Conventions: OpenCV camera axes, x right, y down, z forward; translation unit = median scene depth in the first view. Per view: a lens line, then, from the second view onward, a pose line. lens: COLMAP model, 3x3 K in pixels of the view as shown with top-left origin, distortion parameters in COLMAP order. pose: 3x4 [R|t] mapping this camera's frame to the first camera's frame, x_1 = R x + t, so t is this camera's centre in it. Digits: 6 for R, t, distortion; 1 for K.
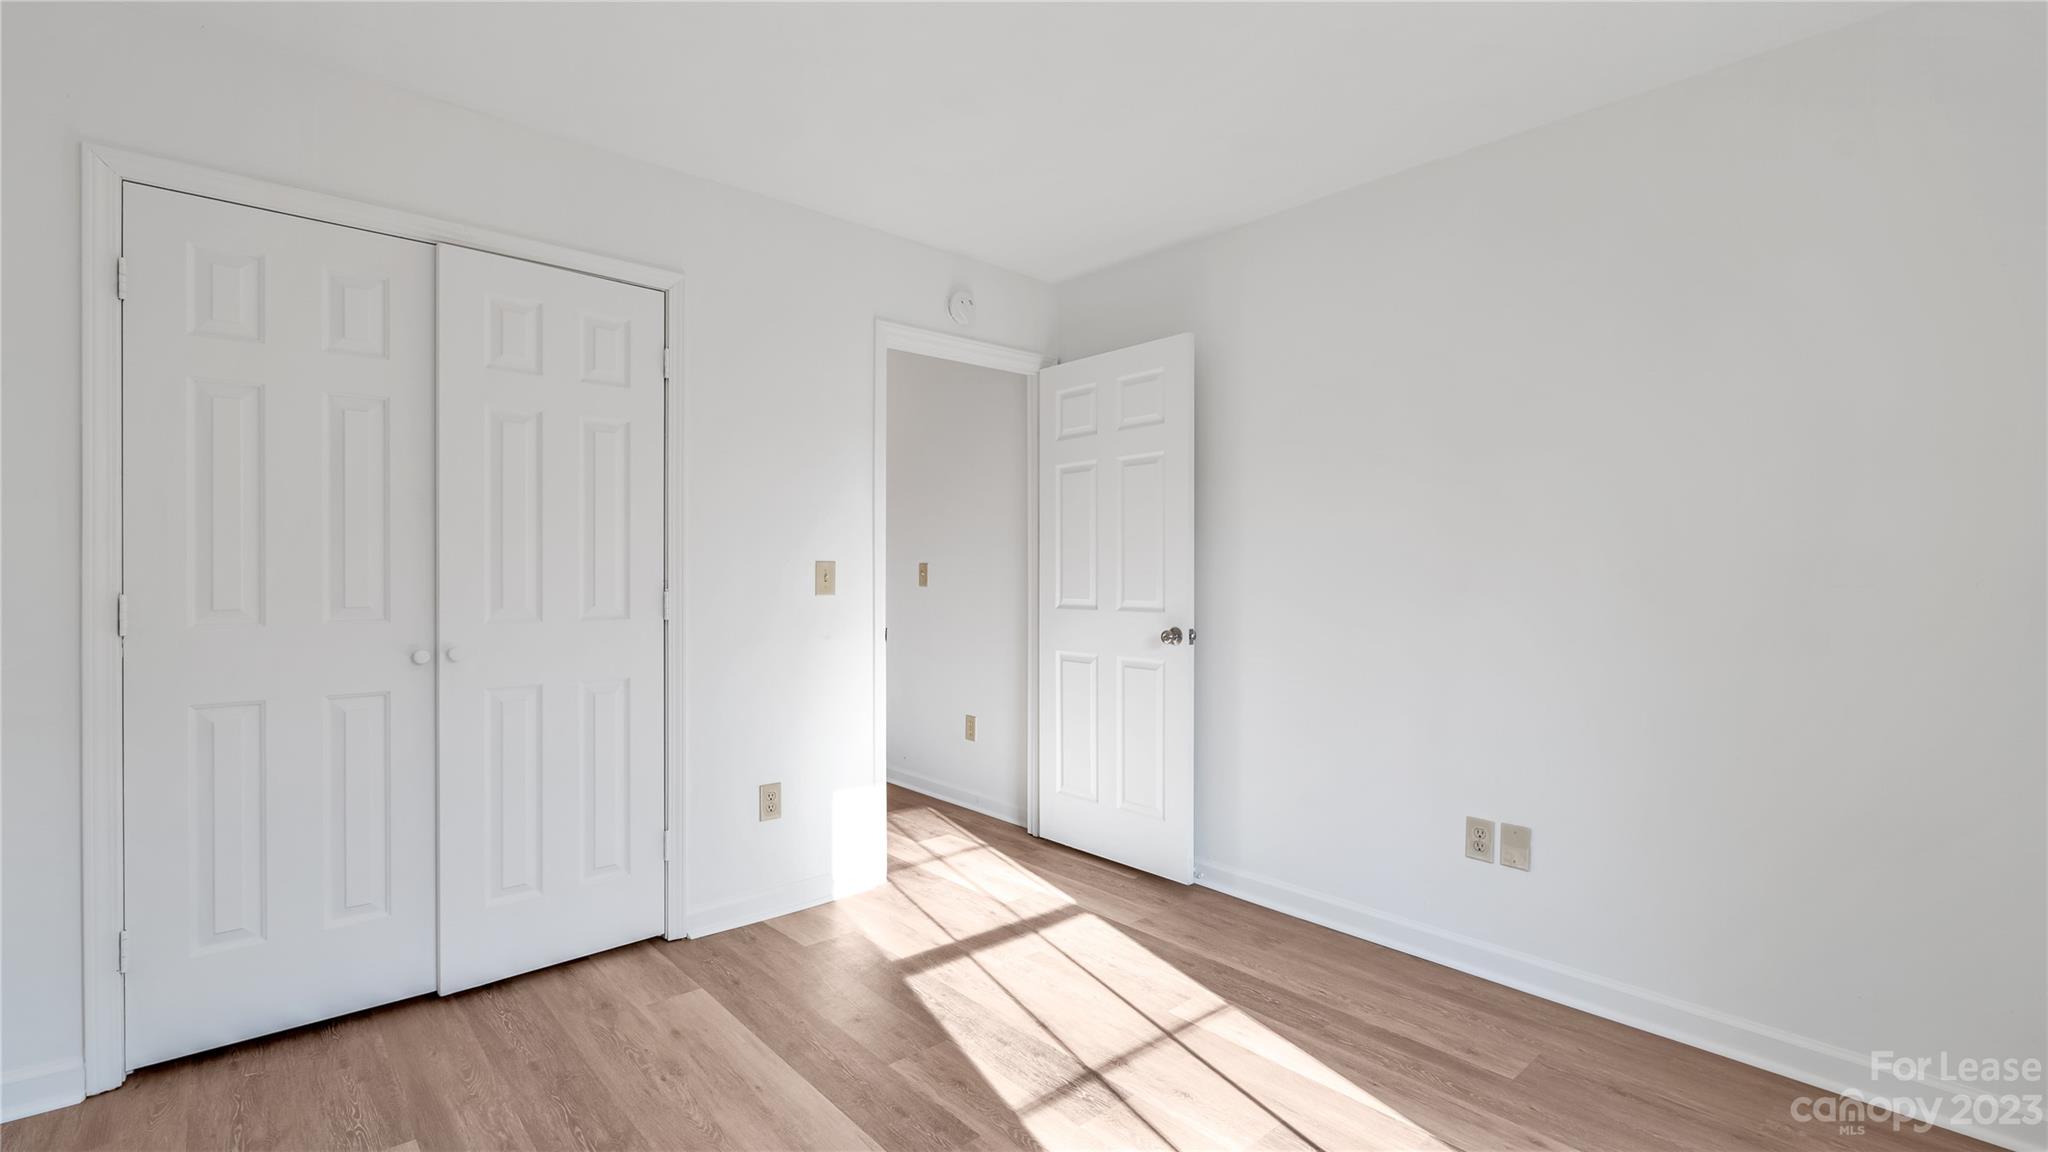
lens RADIAL K [[913.2, 0, 1030.2], [0, 913.2, 565.2], [0, 0, 1]] dist [-0.002838, 0.001347]
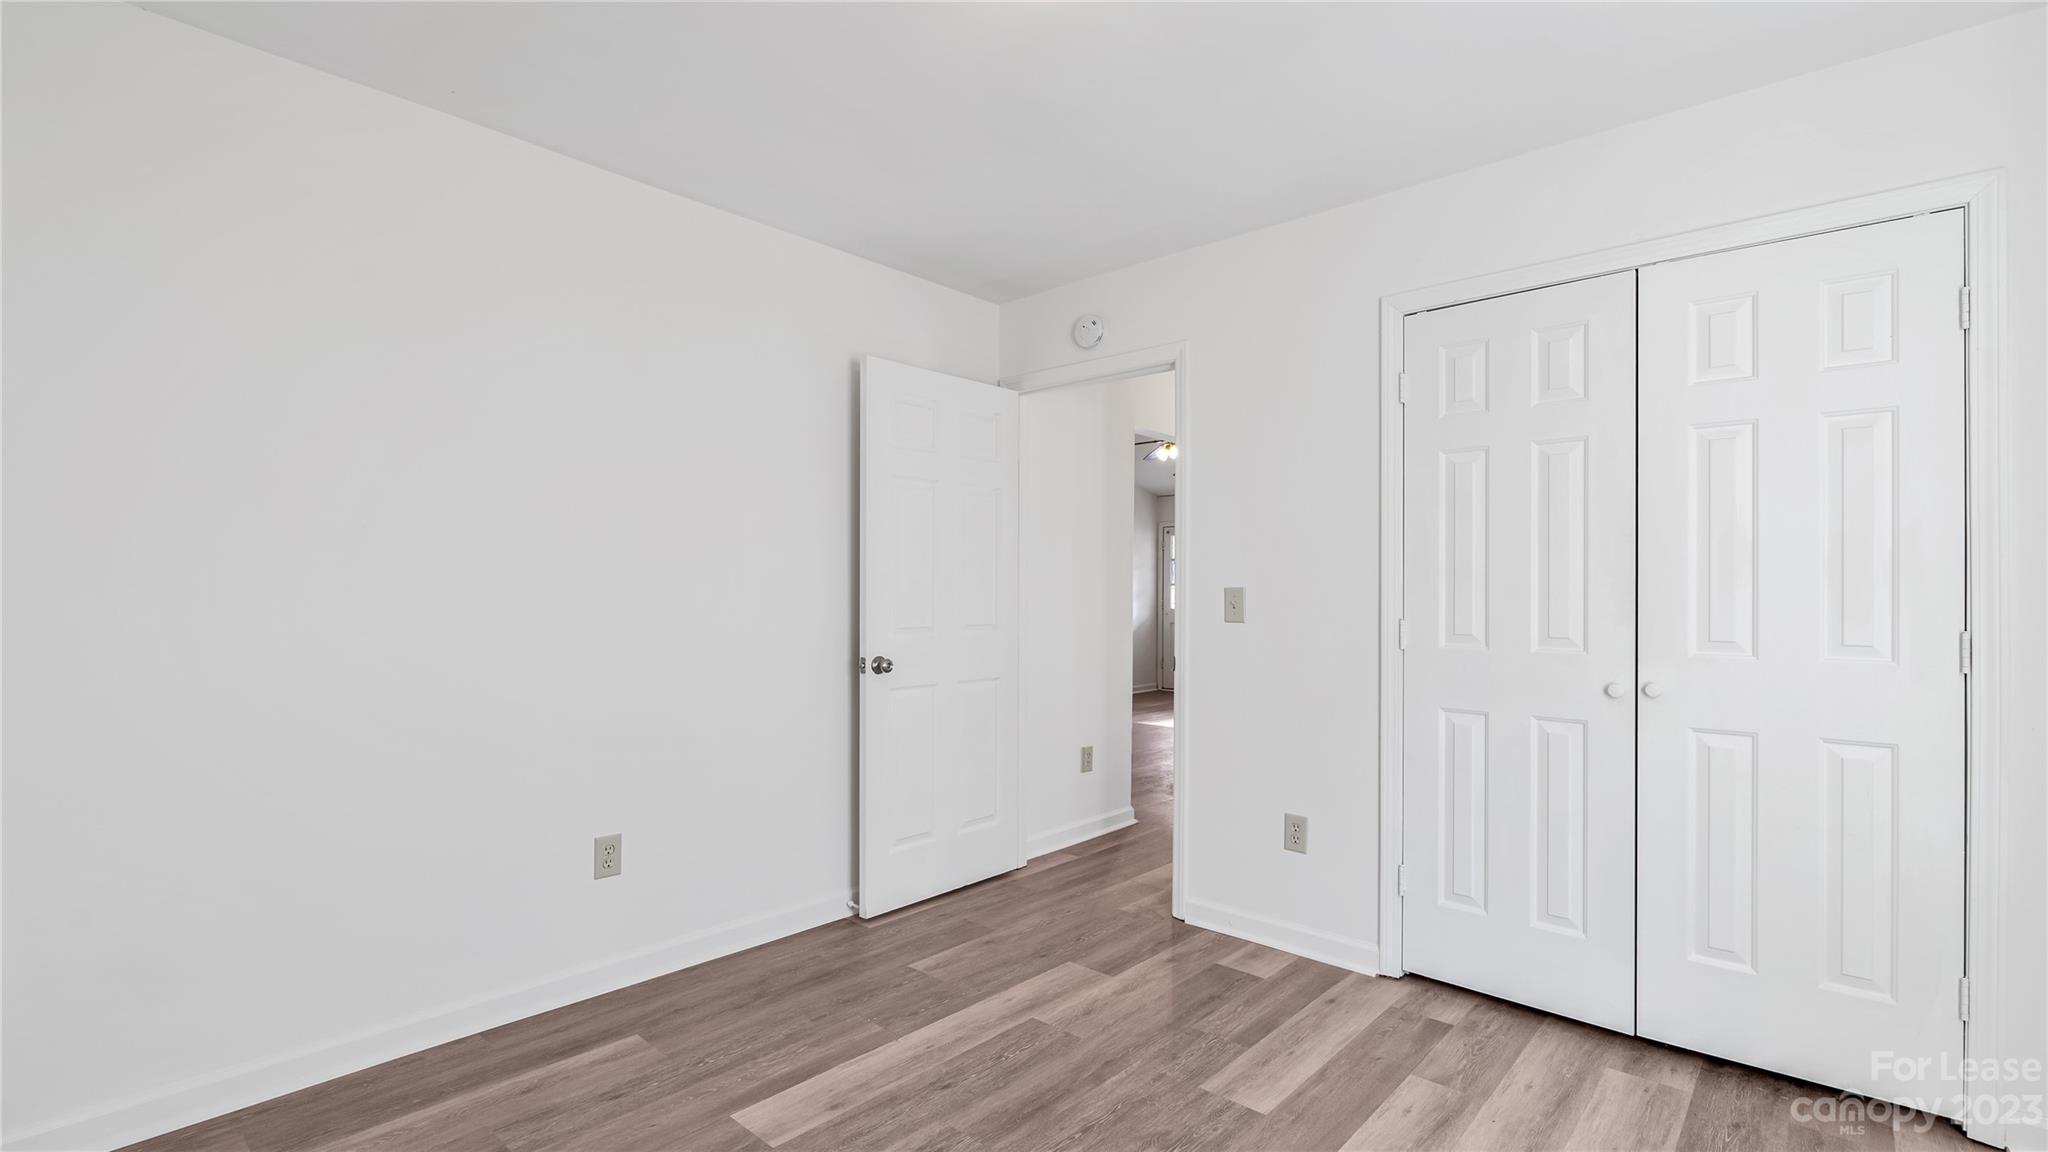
lens RADIAL K [[913.2, 0, 1031.1], [0, 913.2, 582.1], [0, 0, 1]] dist [-0.002838, 0.001347]
pose [[0.128324, -0.005037, -0.991719, 0.245962], [-0.017626, 0.999818, -0.007359, 0.000433], [0.991576, 0.018424, 0.128212, 0.241004]]
